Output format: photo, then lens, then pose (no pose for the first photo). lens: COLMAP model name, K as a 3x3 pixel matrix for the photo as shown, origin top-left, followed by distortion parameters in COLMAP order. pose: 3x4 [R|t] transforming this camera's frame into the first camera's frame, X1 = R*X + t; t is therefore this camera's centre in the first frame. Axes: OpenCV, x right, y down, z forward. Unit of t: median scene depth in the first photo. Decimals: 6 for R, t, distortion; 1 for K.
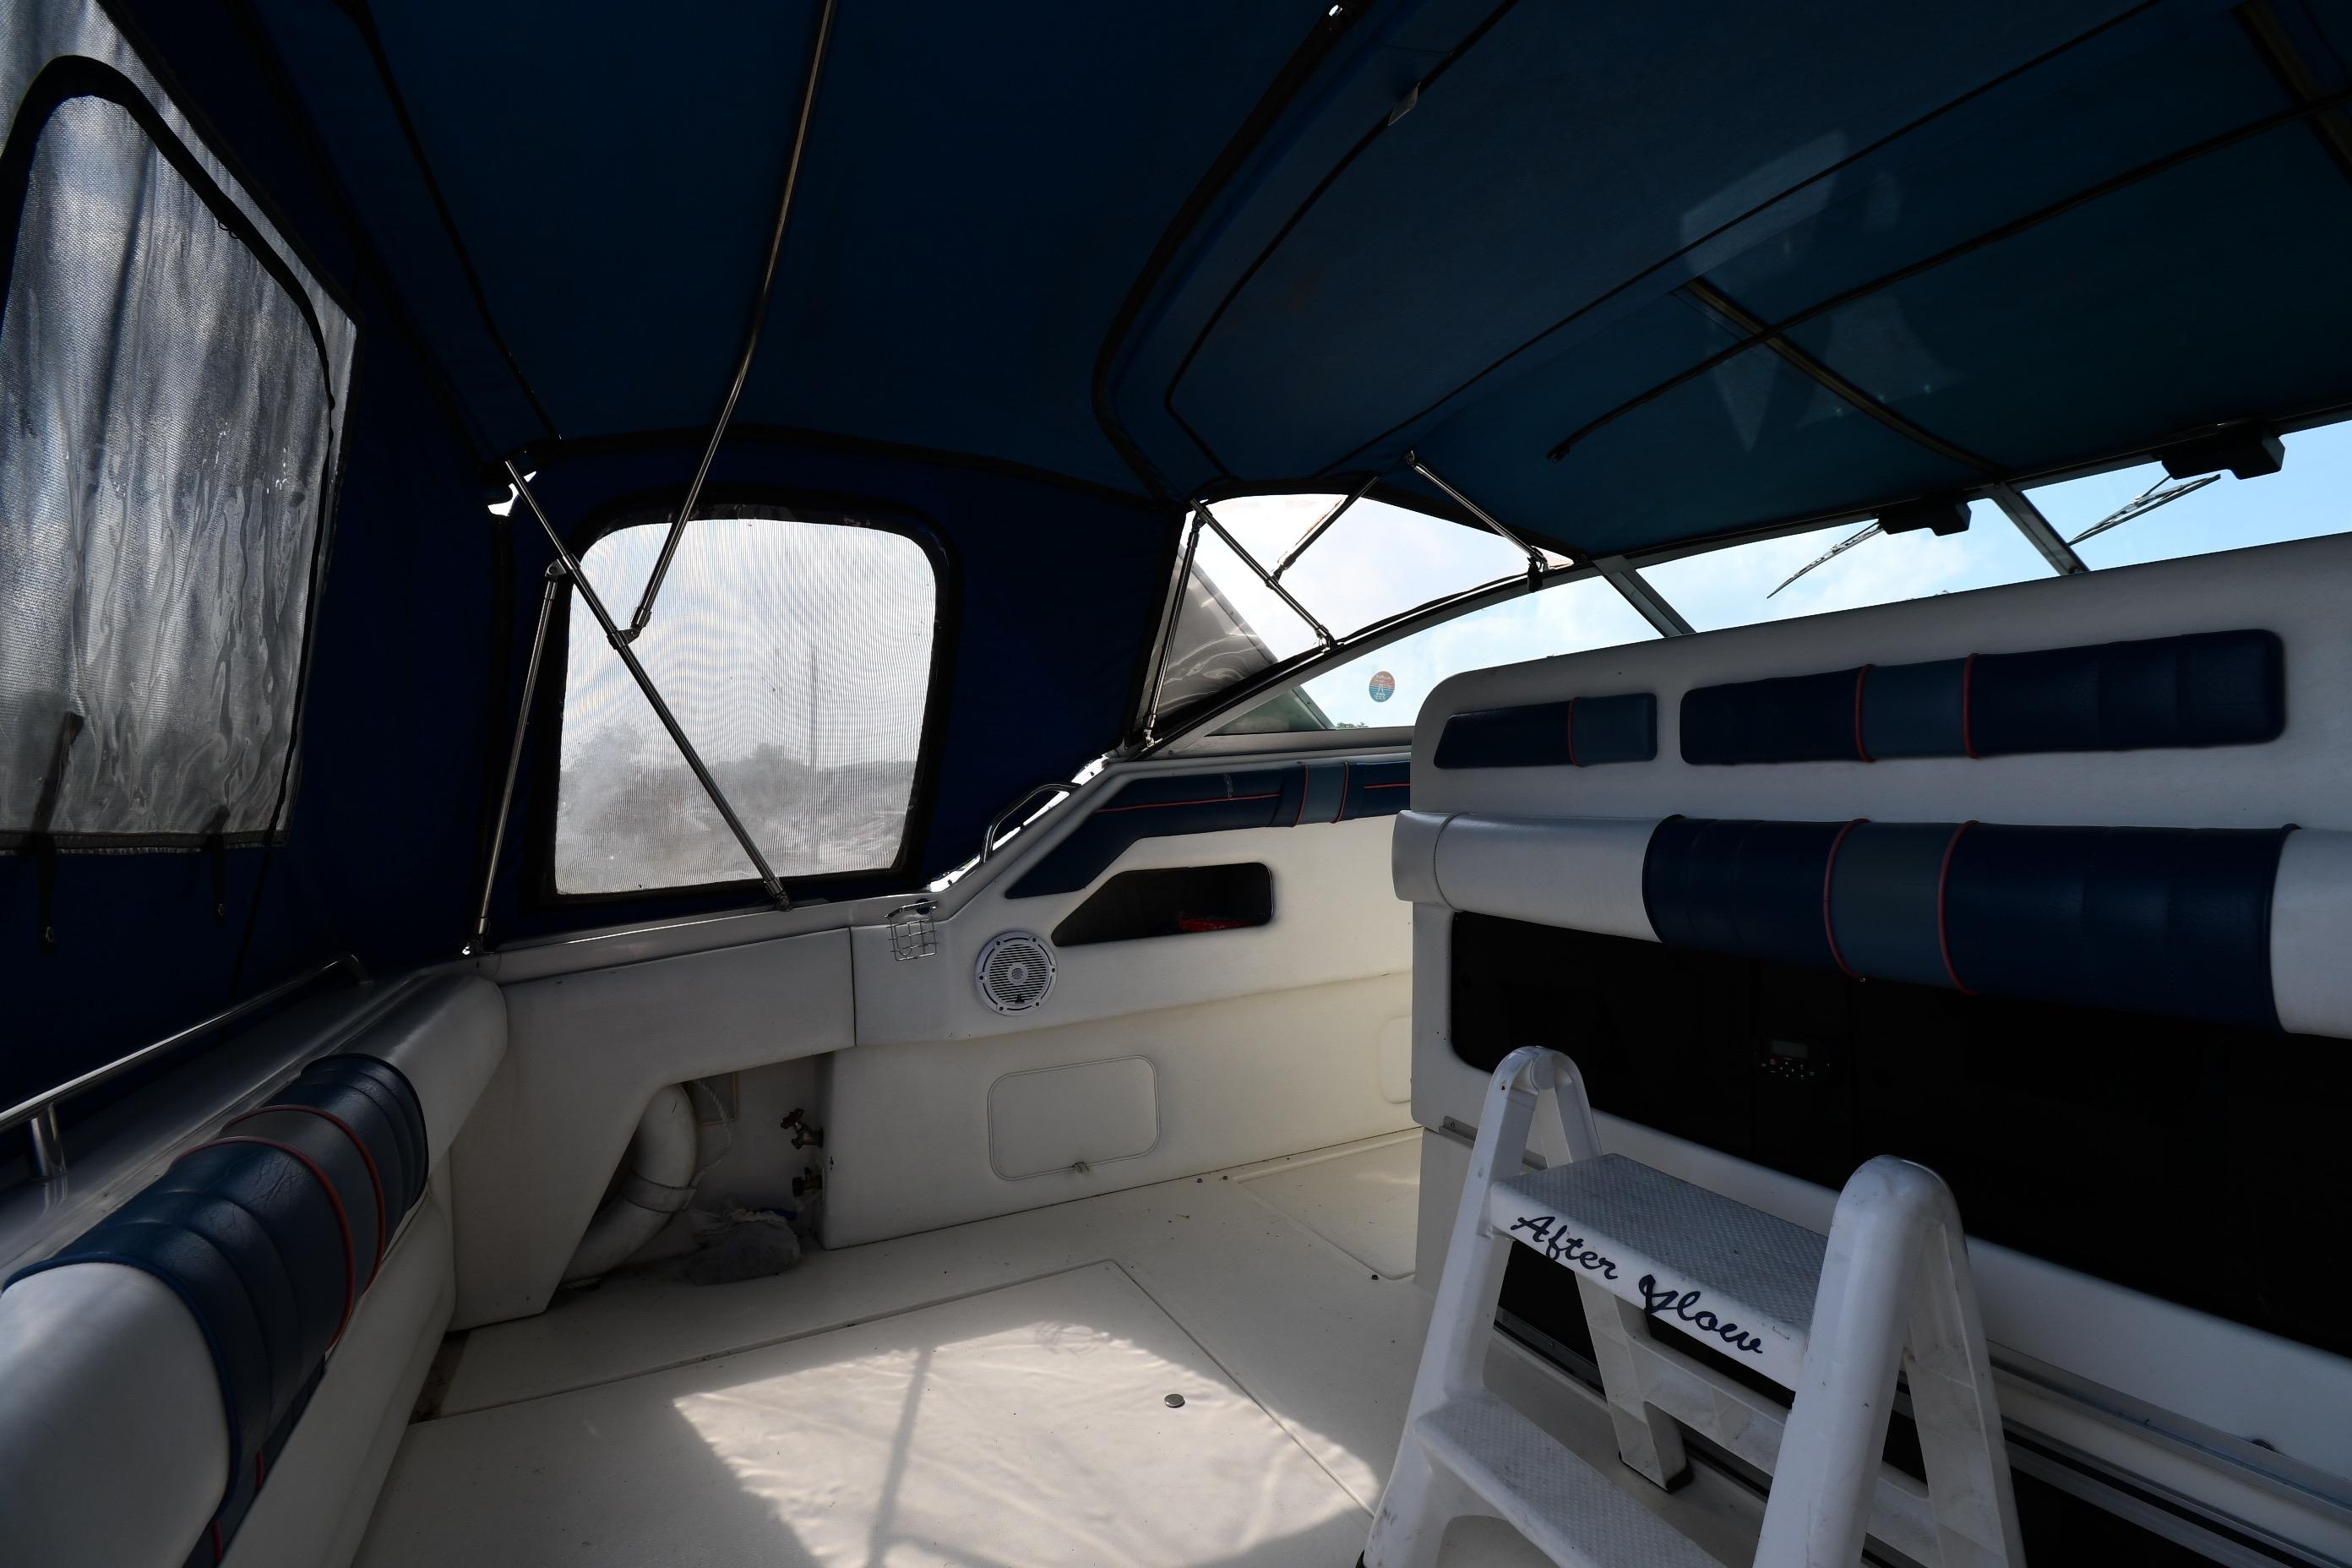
lens RADIAL K [[1044.6, 0, 1161.8], [0, 1044.6, 787.6], [0, 0, 1]] dist [0.007772, -0.017080]
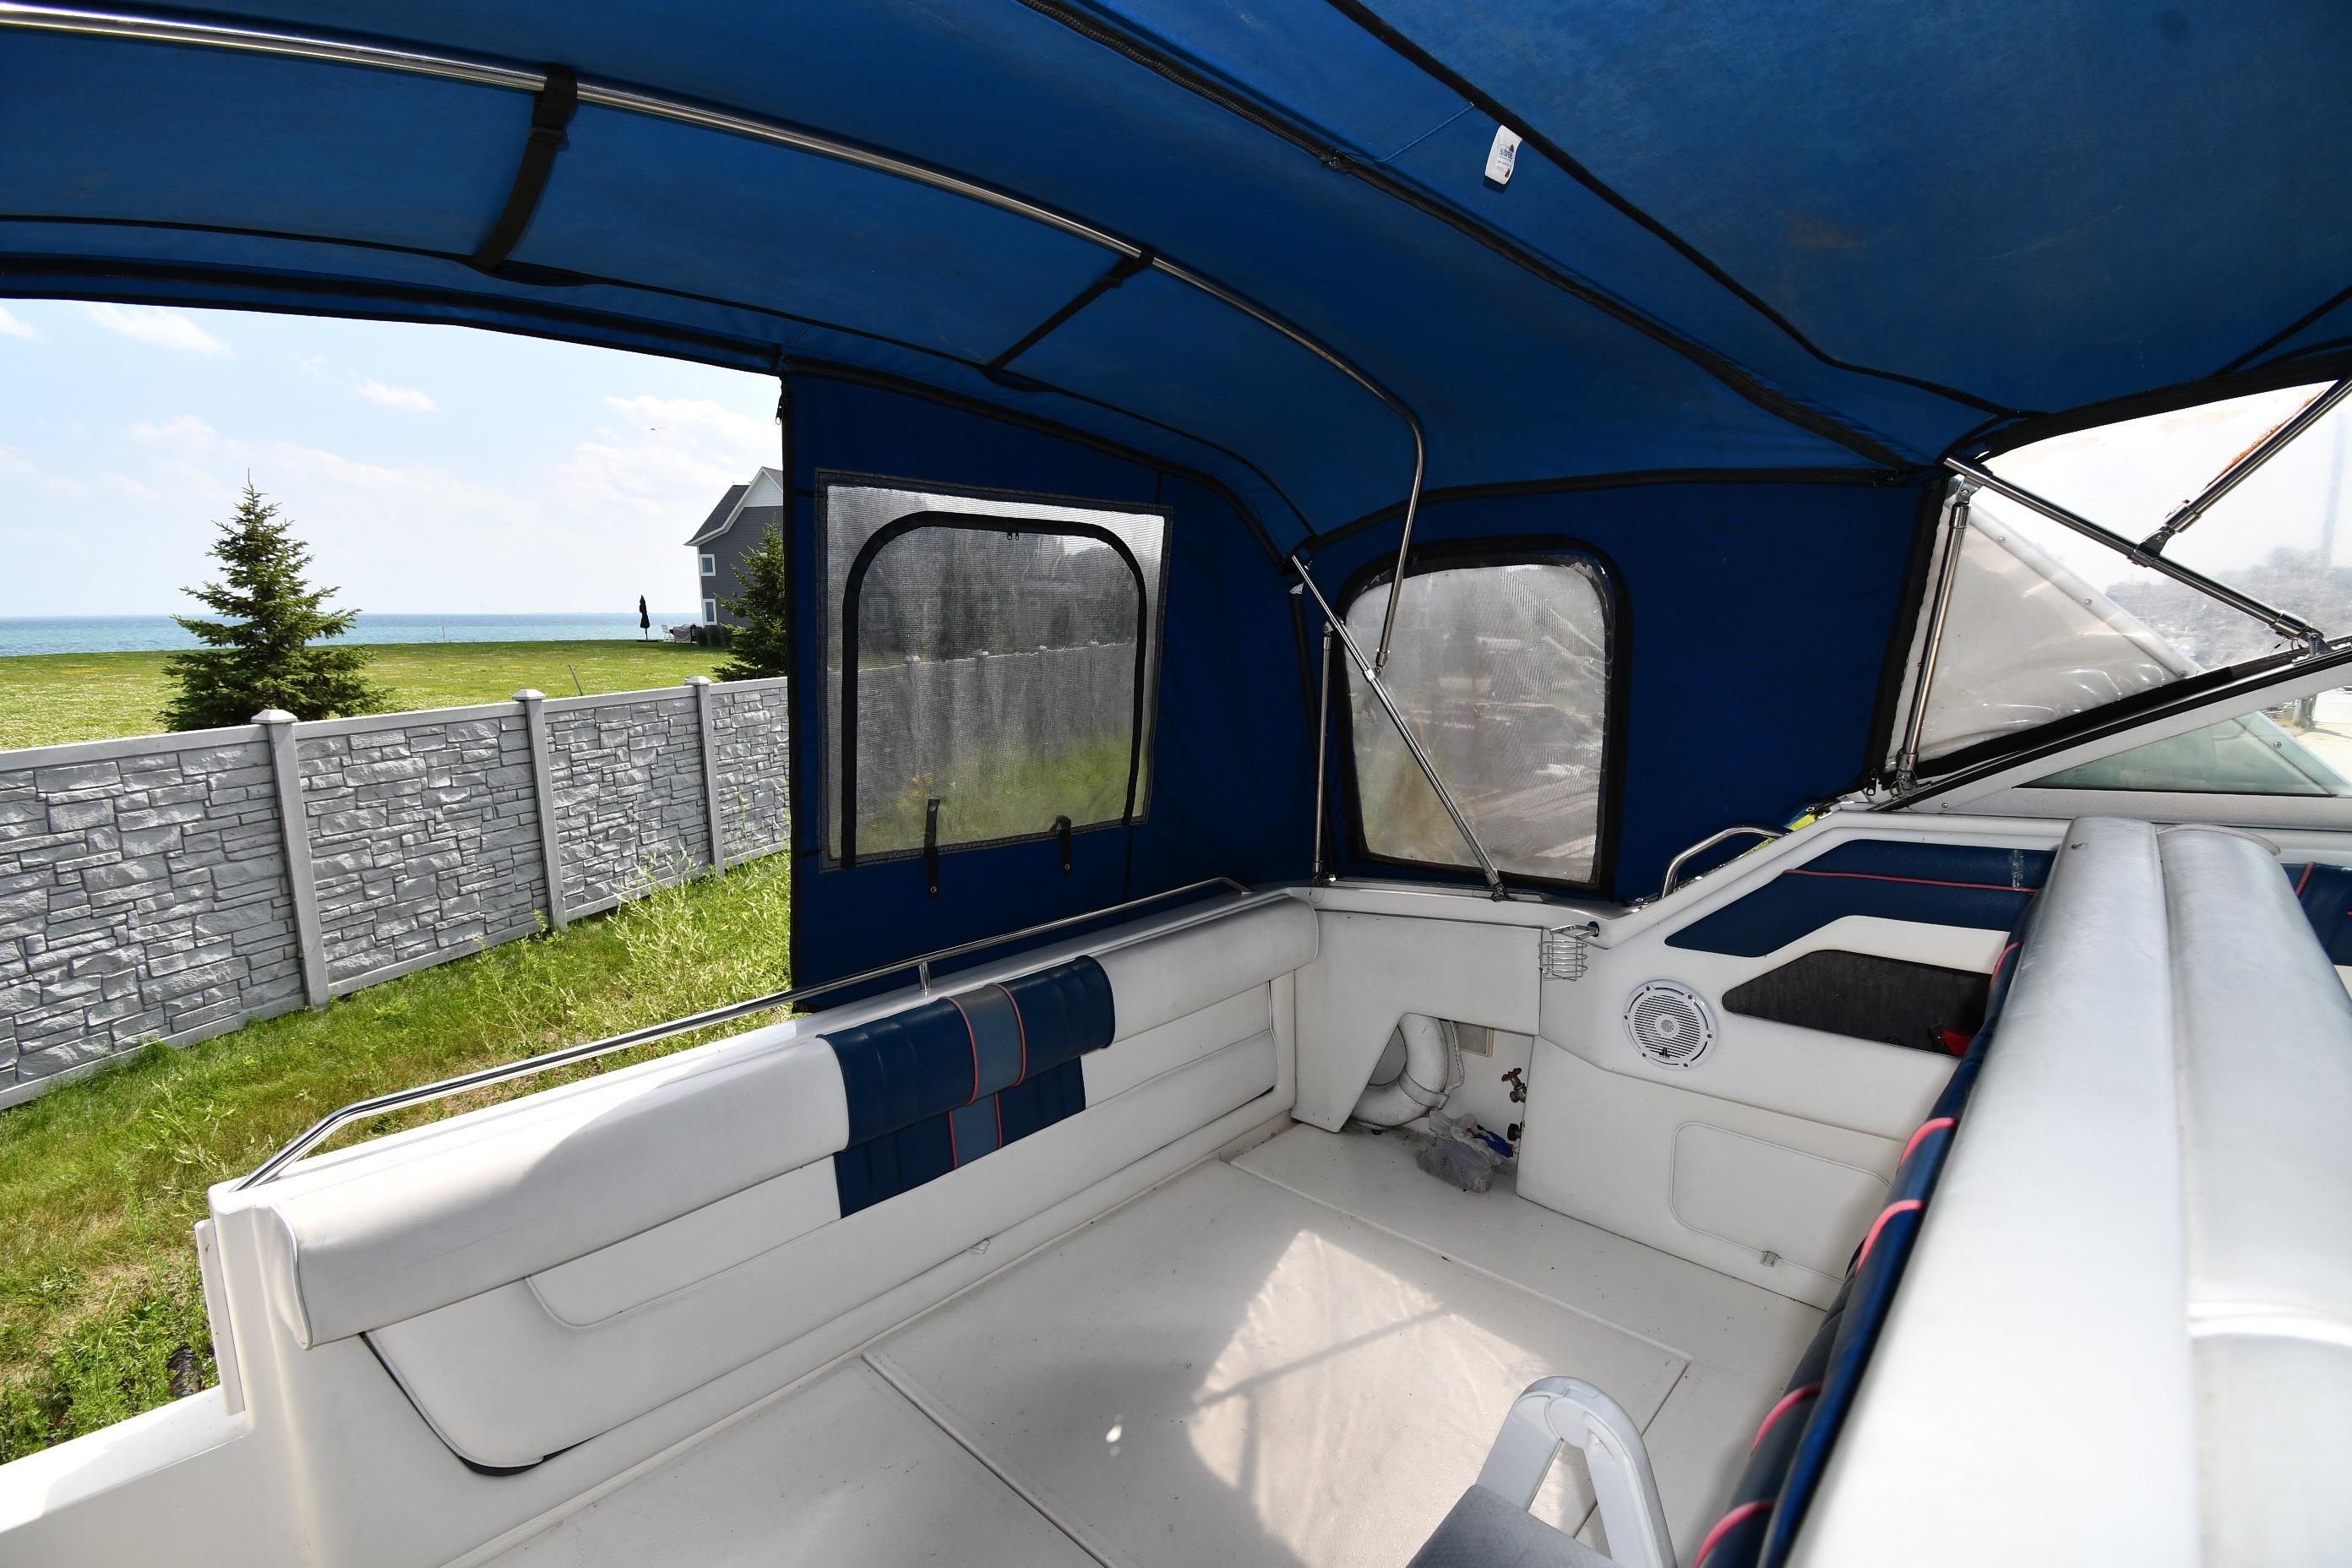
lens RADIAL K [[1044.6, 0, 1212.2], [0, 1044.6, 771.0], [0, 0, 1]] dist [0.007772, -0.017080]
pose [[0.356758, 0.136473, -0.924175, 0.553630], [0.020690, 0.987875, 0.153867, -0.201161], [0.933968, -0.074015, 0.349609, 0.310925]]
